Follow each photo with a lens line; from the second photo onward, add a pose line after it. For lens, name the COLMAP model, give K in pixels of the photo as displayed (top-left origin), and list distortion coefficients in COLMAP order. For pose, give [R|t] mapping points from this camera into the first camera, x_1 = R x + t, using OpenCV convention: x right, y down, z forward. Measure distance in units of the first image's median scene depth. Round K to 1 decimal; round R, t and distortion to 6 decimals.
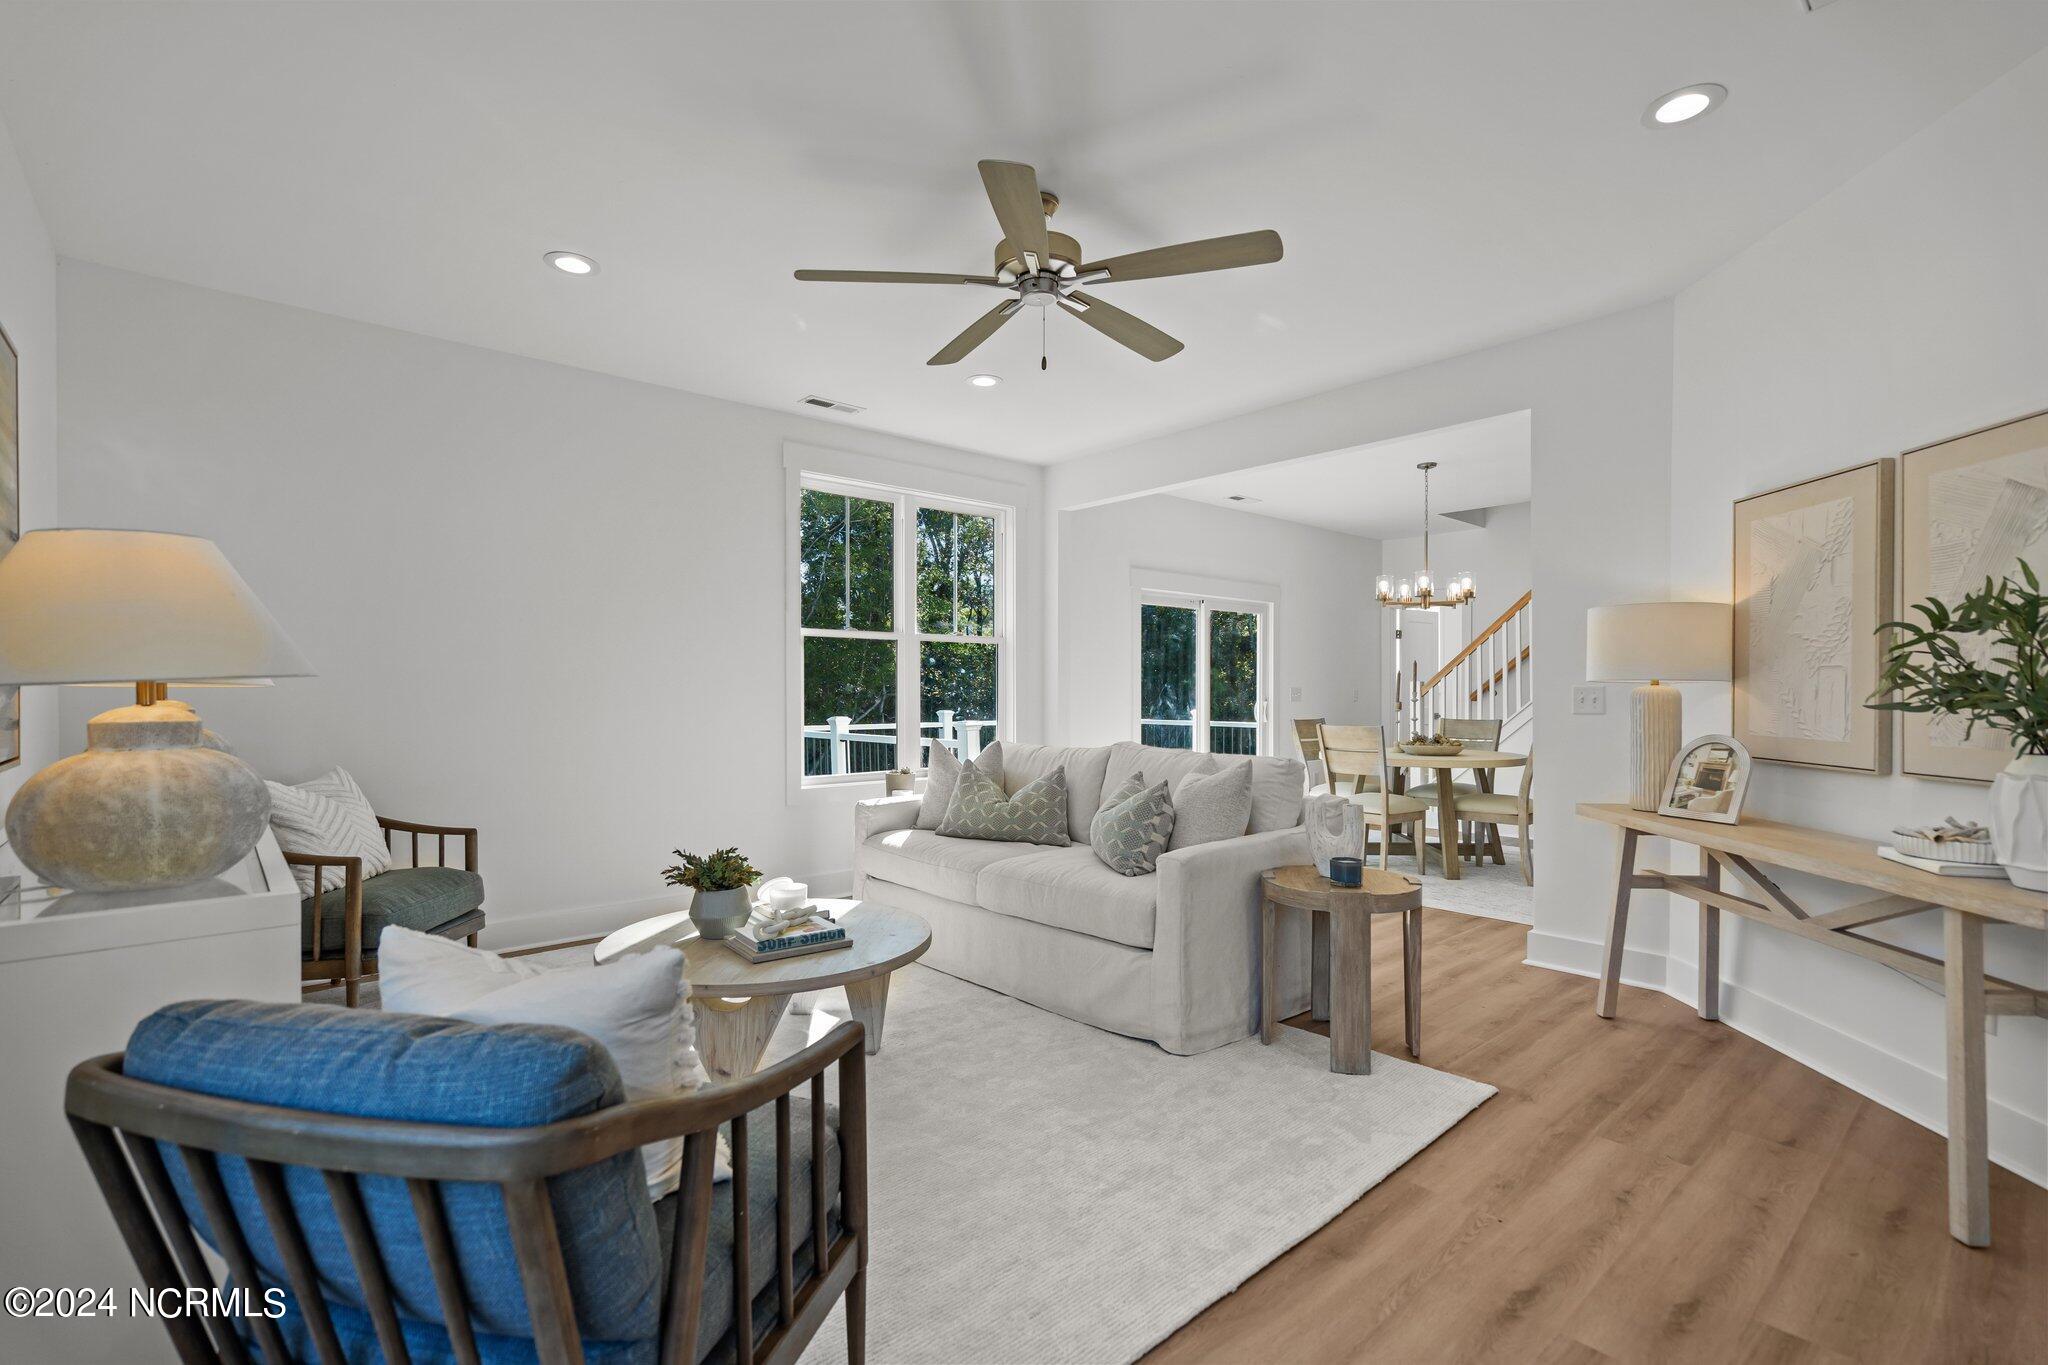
lens RADIAL K [[930.9, 0, 1001.4], [0, 930.9, 690.8], [0, 0, 1]] dist [-0.002344, -0.000135]
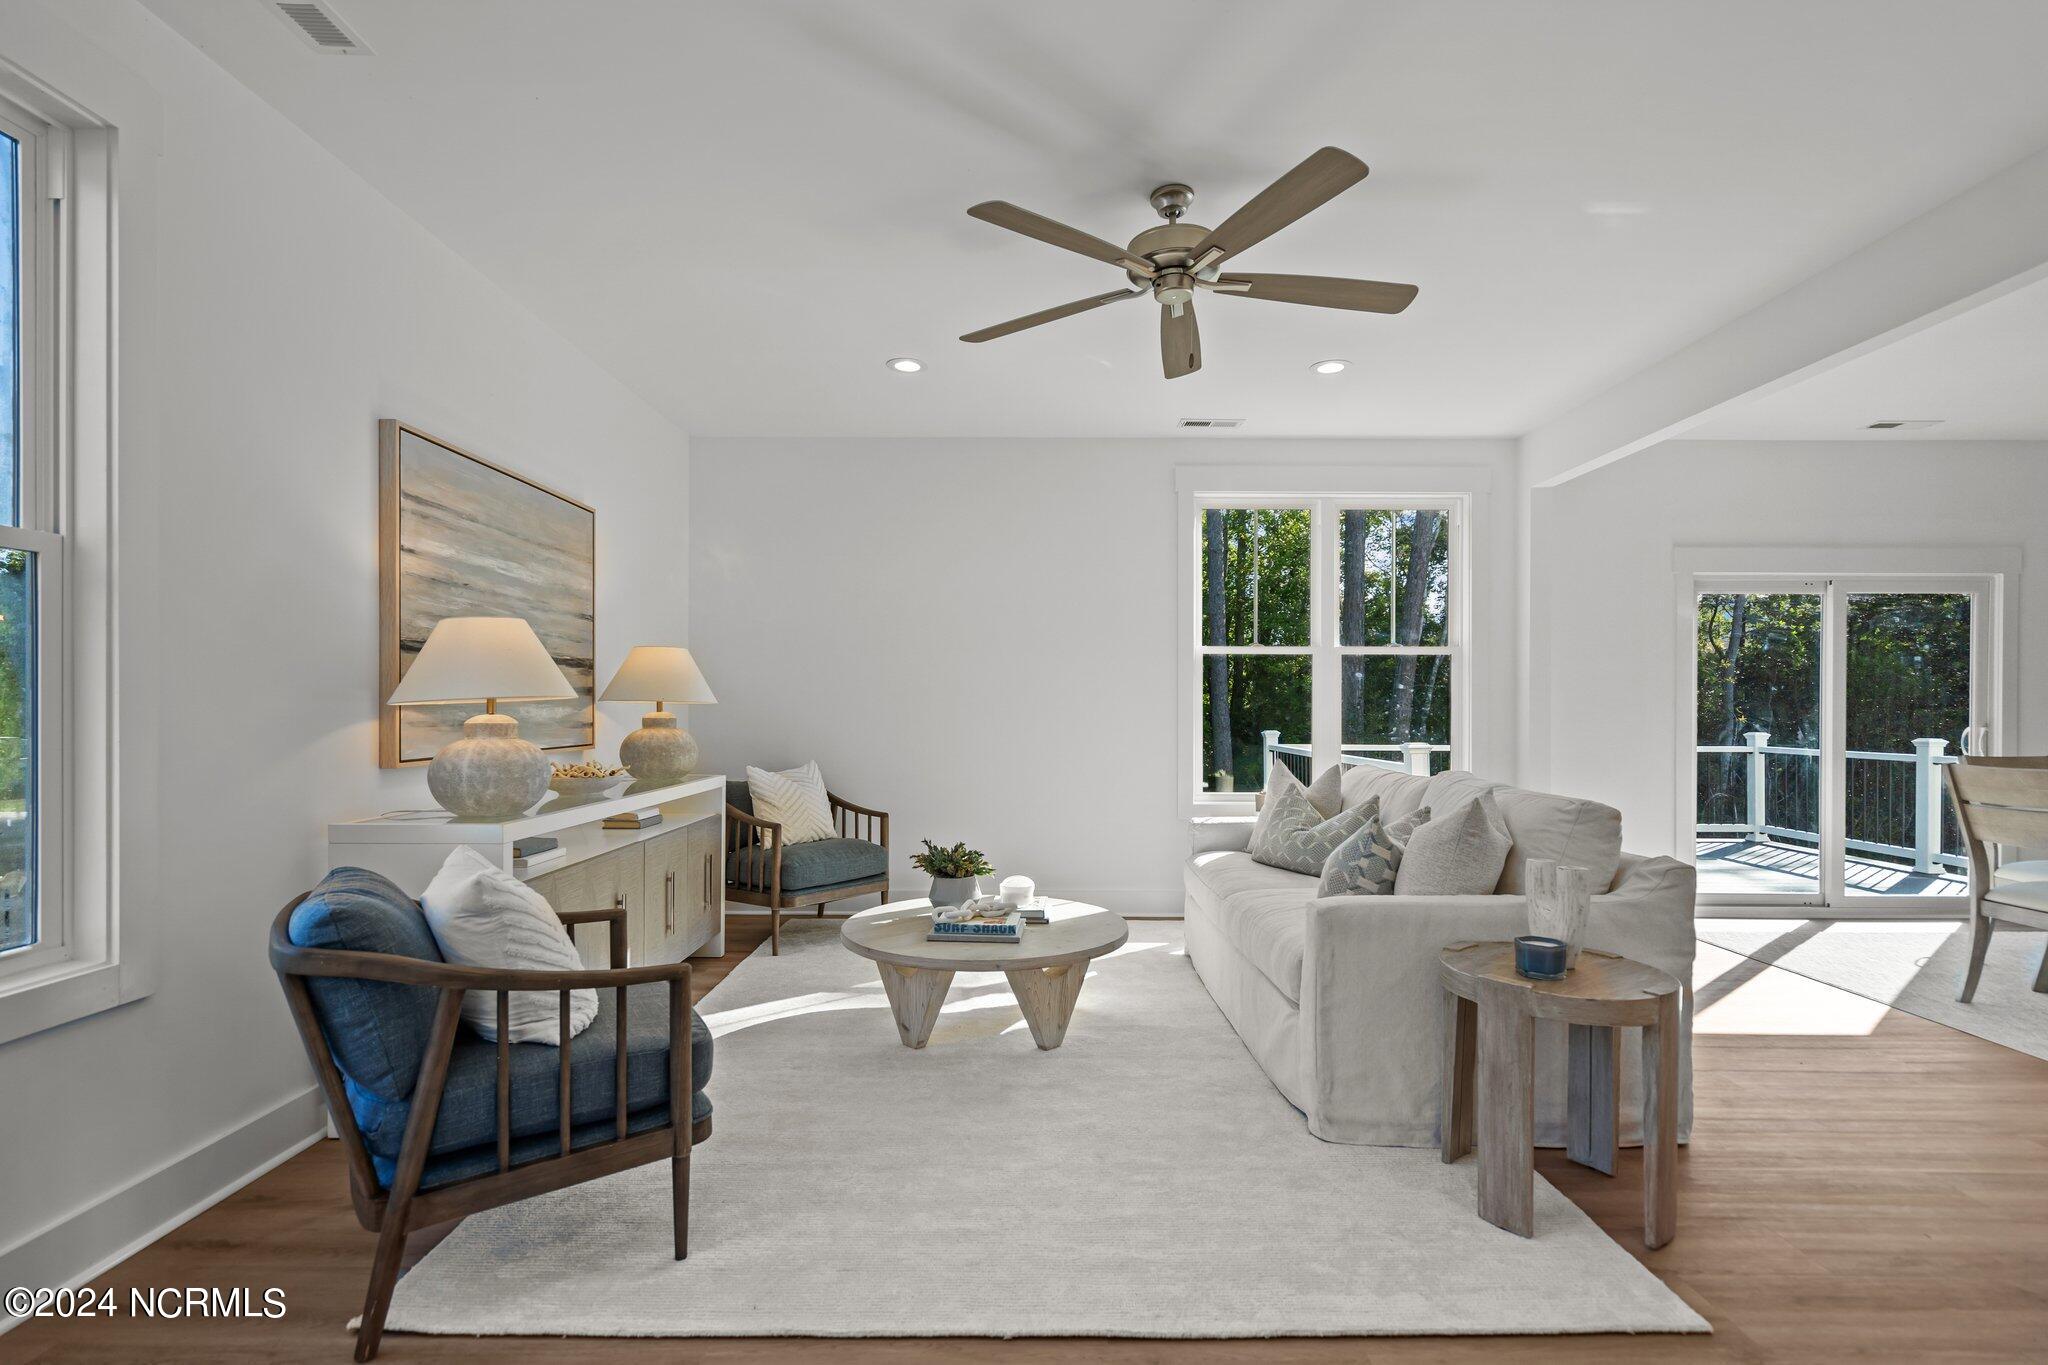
lens RADIAL K [[939.7, 0, 1026.1], [0, 939.7, 707.7], [0, 0, 1]] dist [-0.000855, -0.000140]
pose [[0.750992, 0.003545, -0.660302, 0.511160], [-0.004230, 0.999991, 0.000557, -0.000437], [0.660298, 0.002375, 0.751000, 0.164514]]
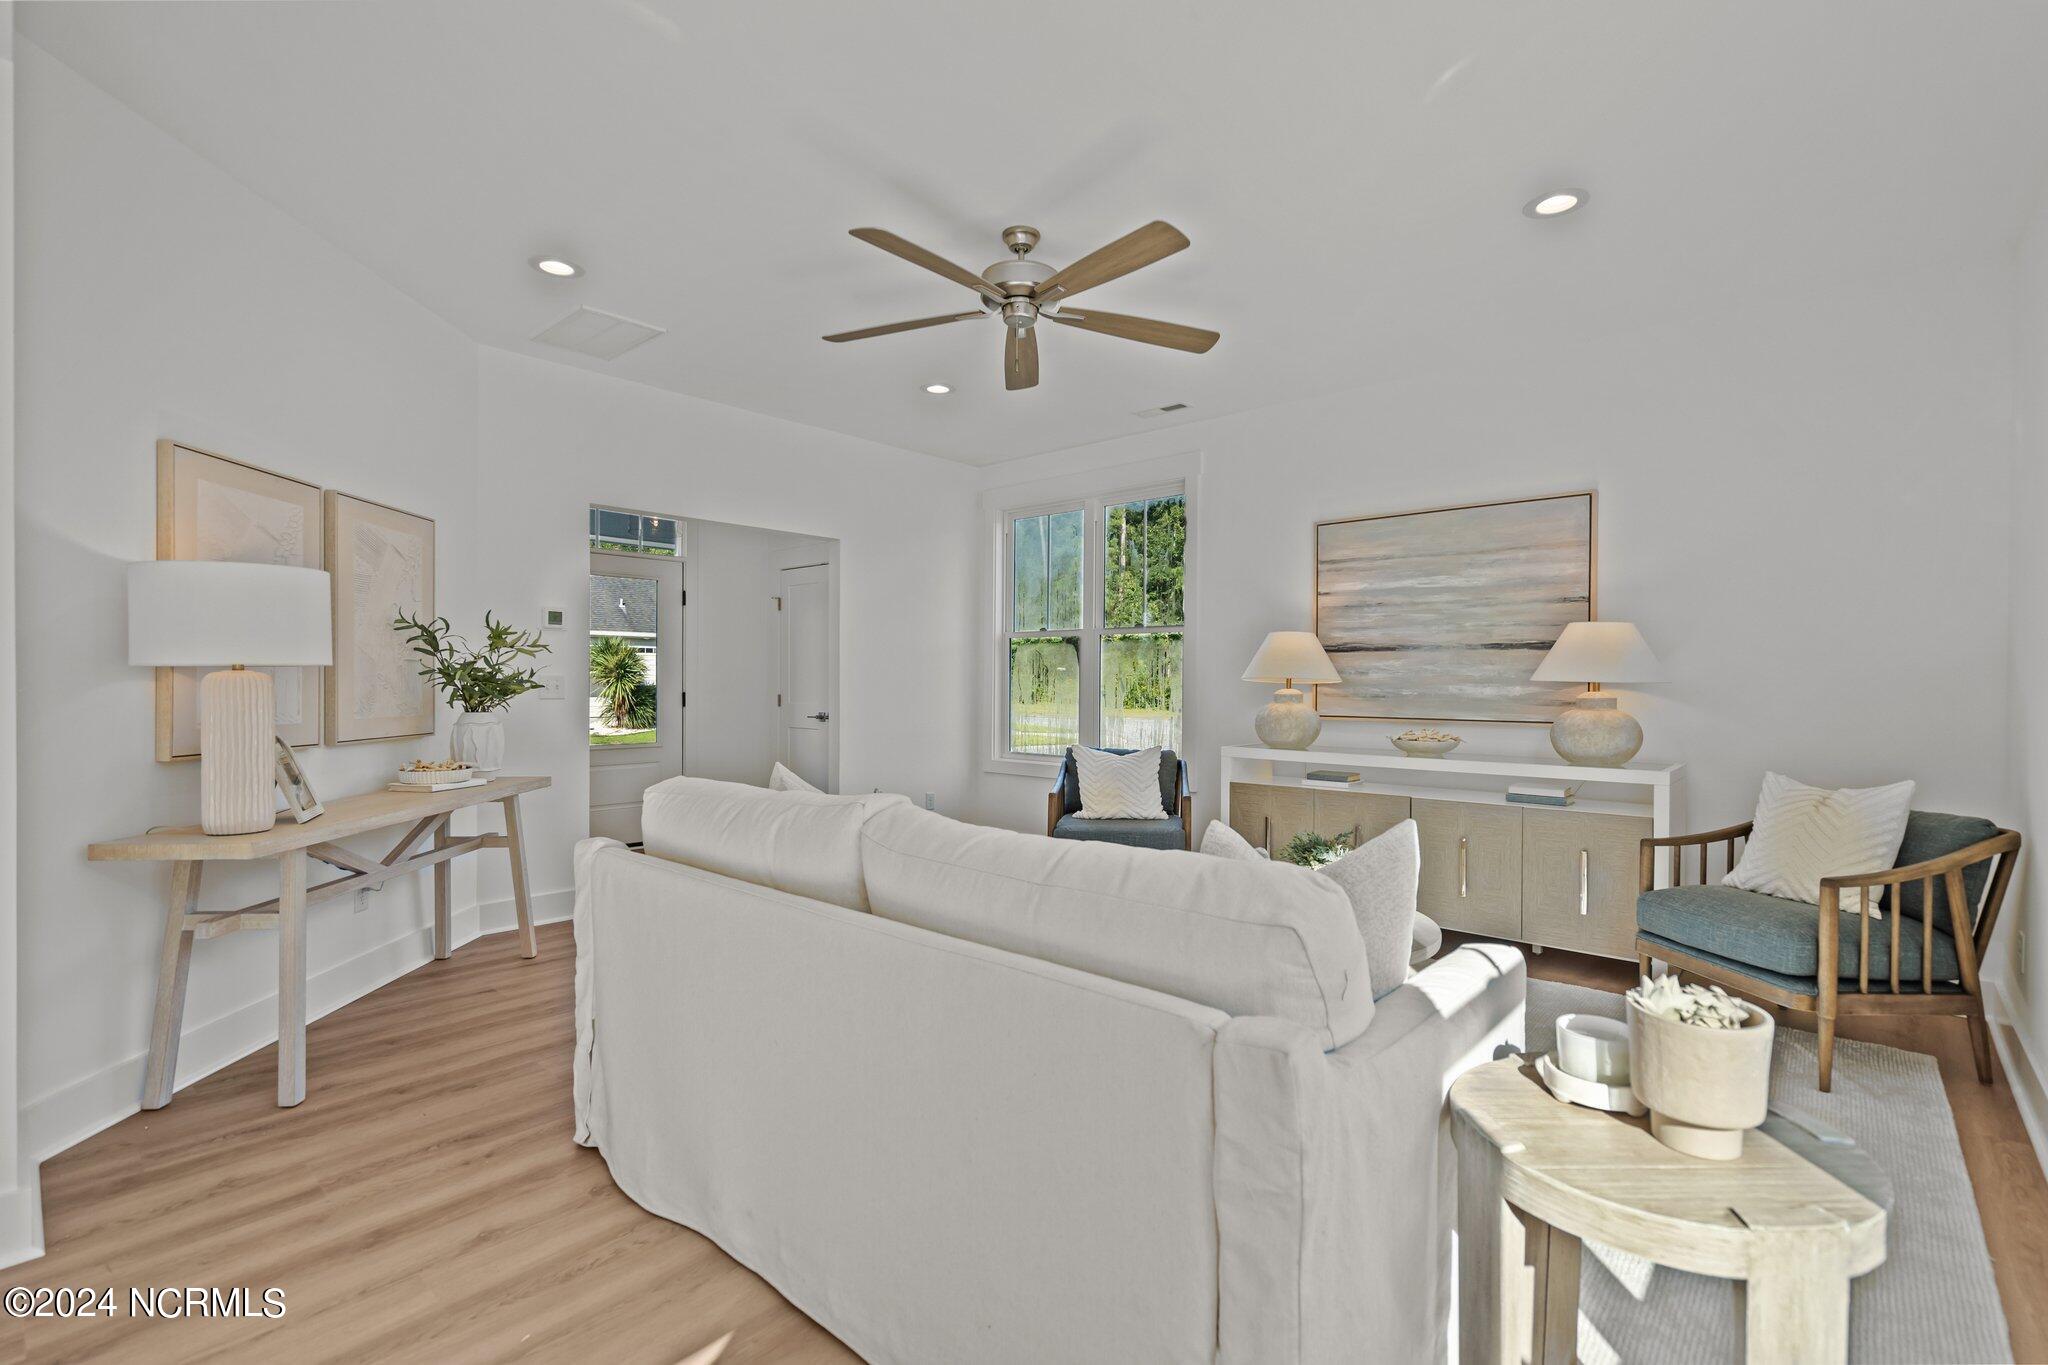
lens RADIAL K [[930.9, 0, 1001.4], [0, 930.9, 690.8], [0, 0, 1]] dist [-0.002344, -0.000135]
pose [[-0.994316, -0.001500, -0.106460, 0.157810], [-0.002519, 0.999952, 0.009437, -0.001836], [0.106441, 0.009652, -0.994272, 1.945527]]
